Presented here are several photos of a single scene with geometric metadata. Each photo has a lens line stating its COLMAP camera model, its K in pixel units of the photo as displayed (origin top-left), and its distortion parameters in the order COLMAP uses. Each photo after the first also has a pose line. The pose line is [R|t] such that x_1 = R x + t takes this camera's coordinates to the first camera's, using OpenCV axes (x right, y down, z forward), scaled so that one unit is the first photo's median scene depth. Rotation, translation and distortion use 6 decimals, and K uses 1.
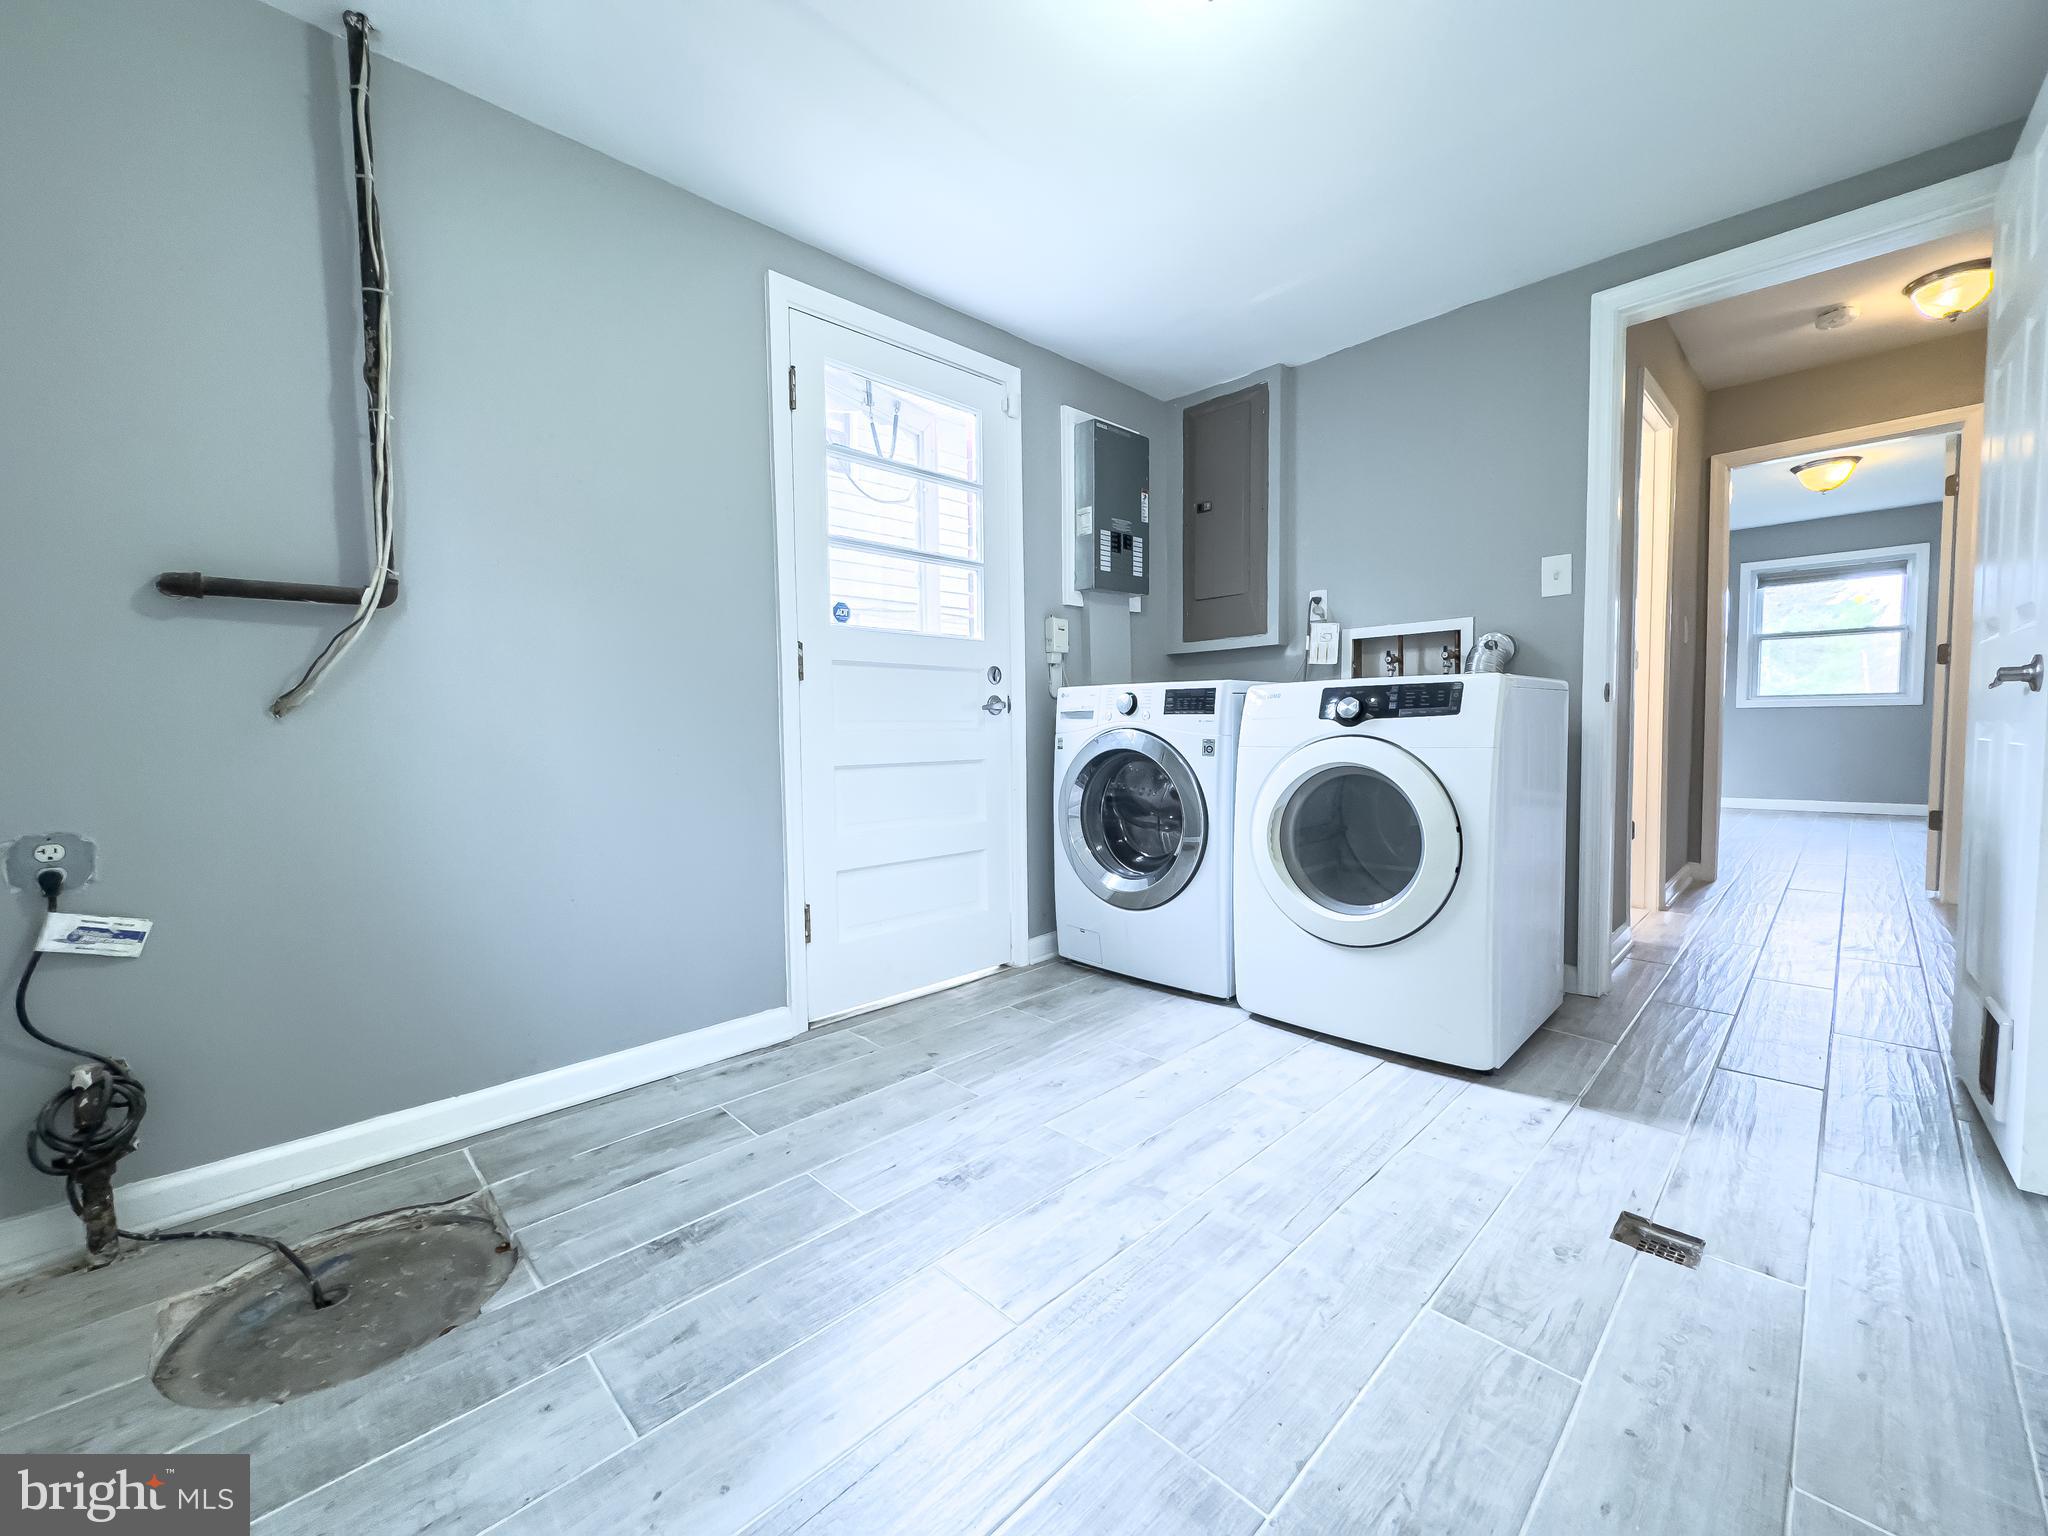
lens RADIAL K [[821.1, 0, 1025.2], [0, 821.1, 765.0], [0, 0, 1]] dist [-0.002496, -0.000434]
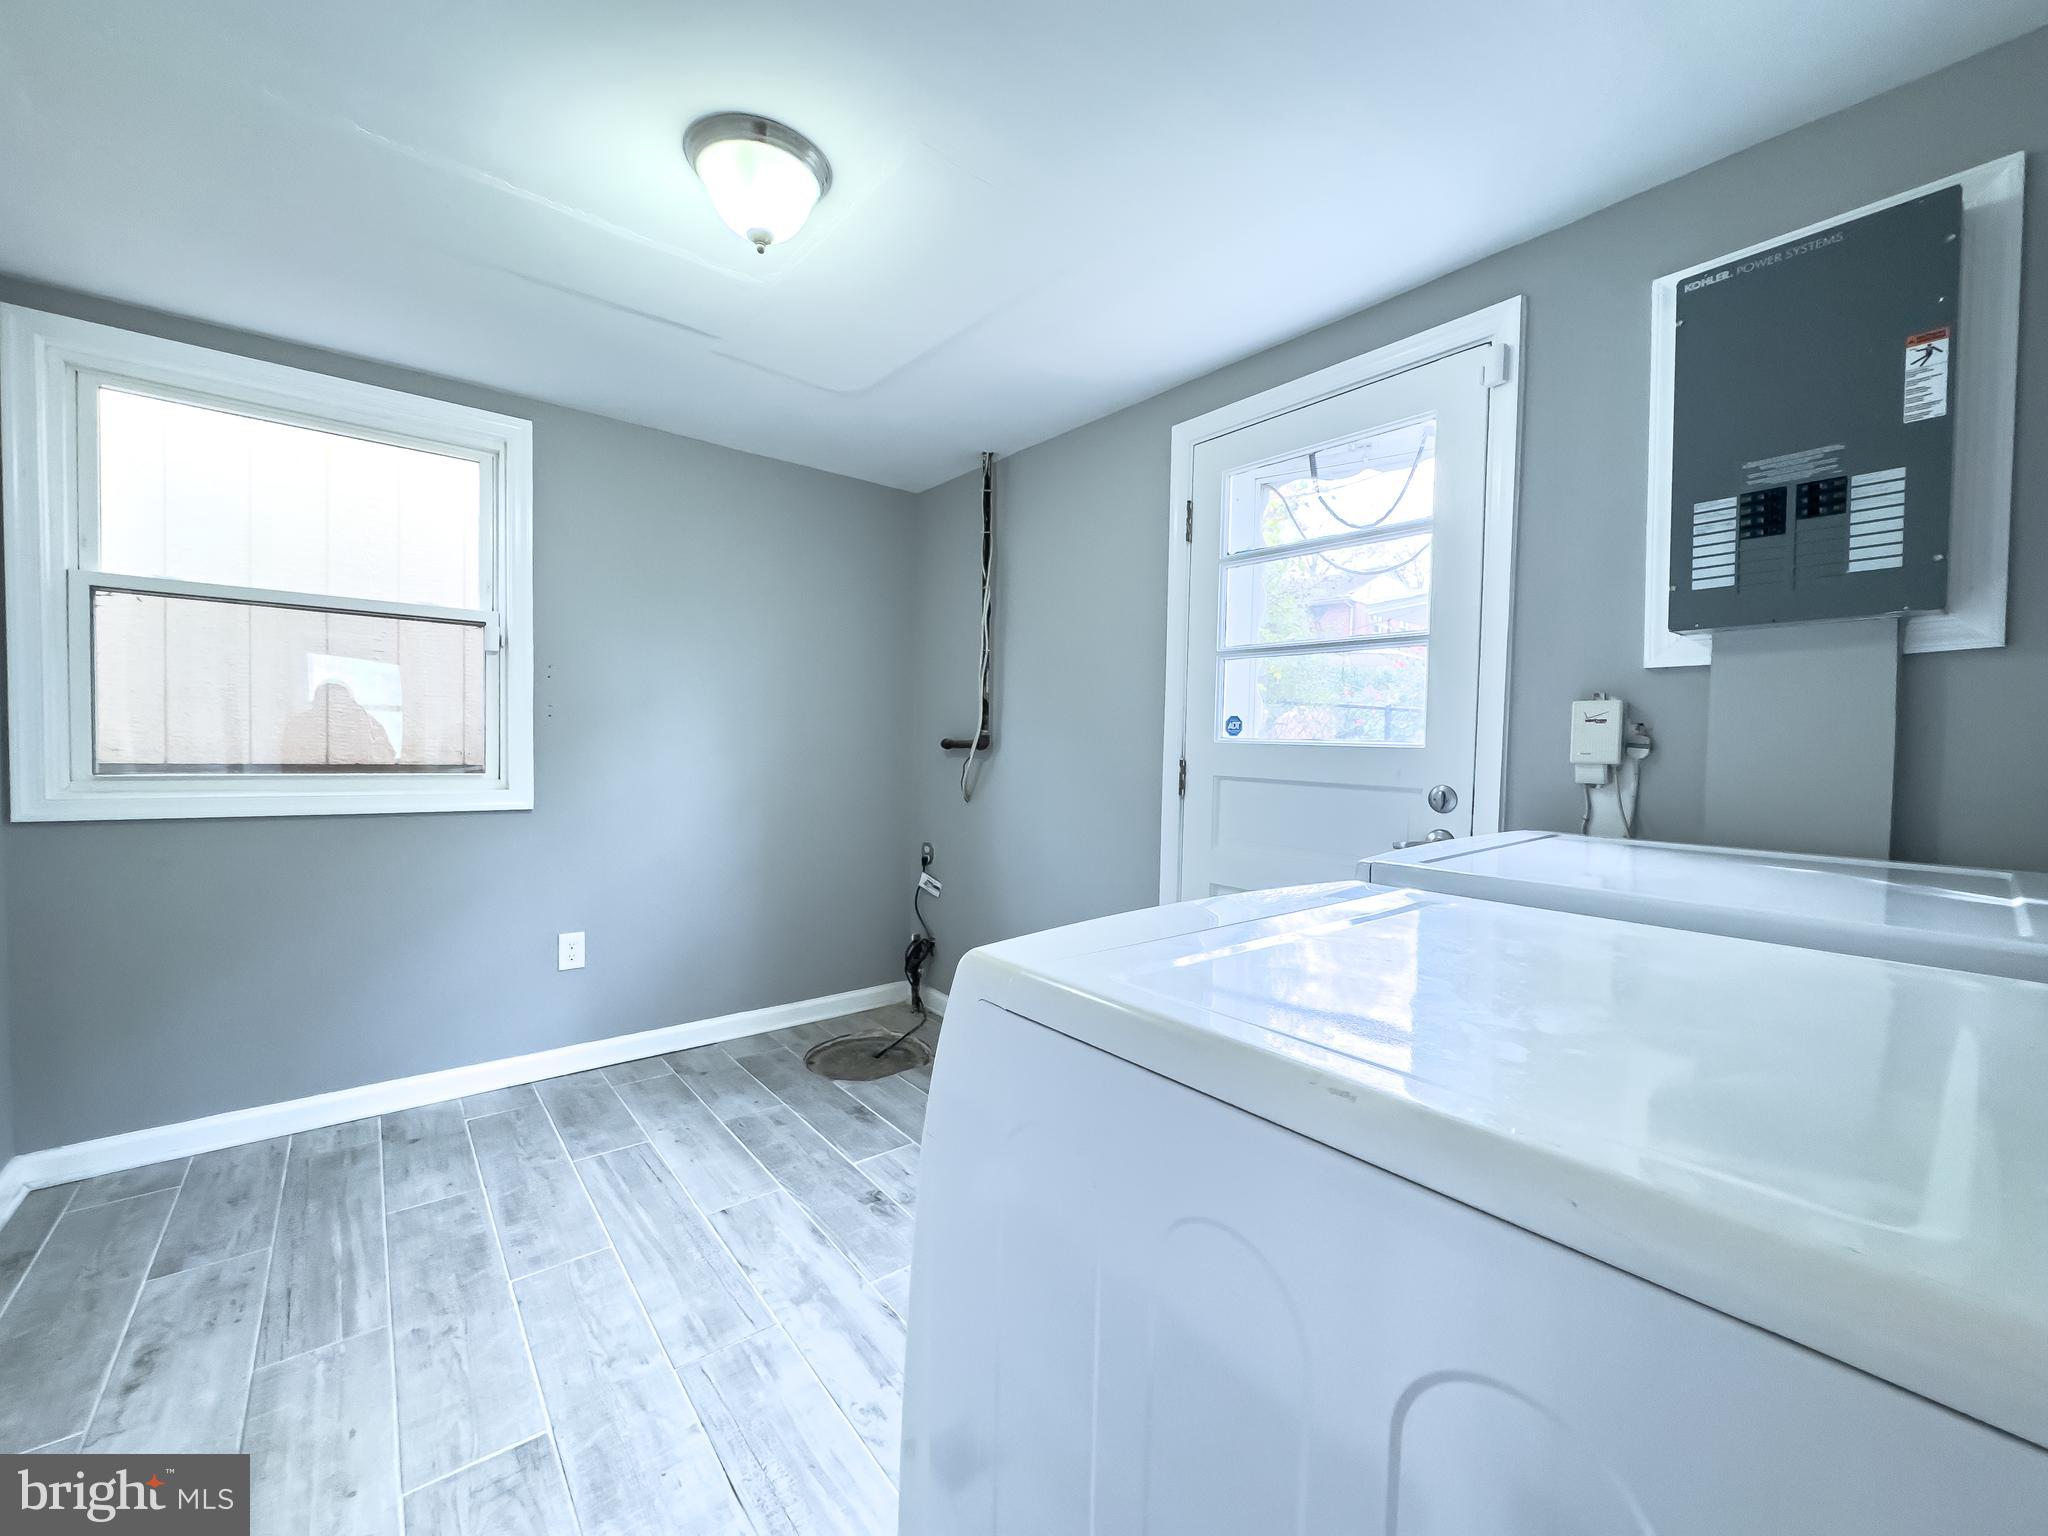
lens RADIAL K [[821.1, 0, 1020.9], [0, 821.1, 766.0], [0, 0, 1]] dist [-0.002496, -0.000434]
pose [[-0.096608, 0.044726, -0.994317, 1.322239], [-0.066480, 0.996469, 0.051282, -0.301023], [0.993100, 0.071057, -0.093294, 1.481866]]
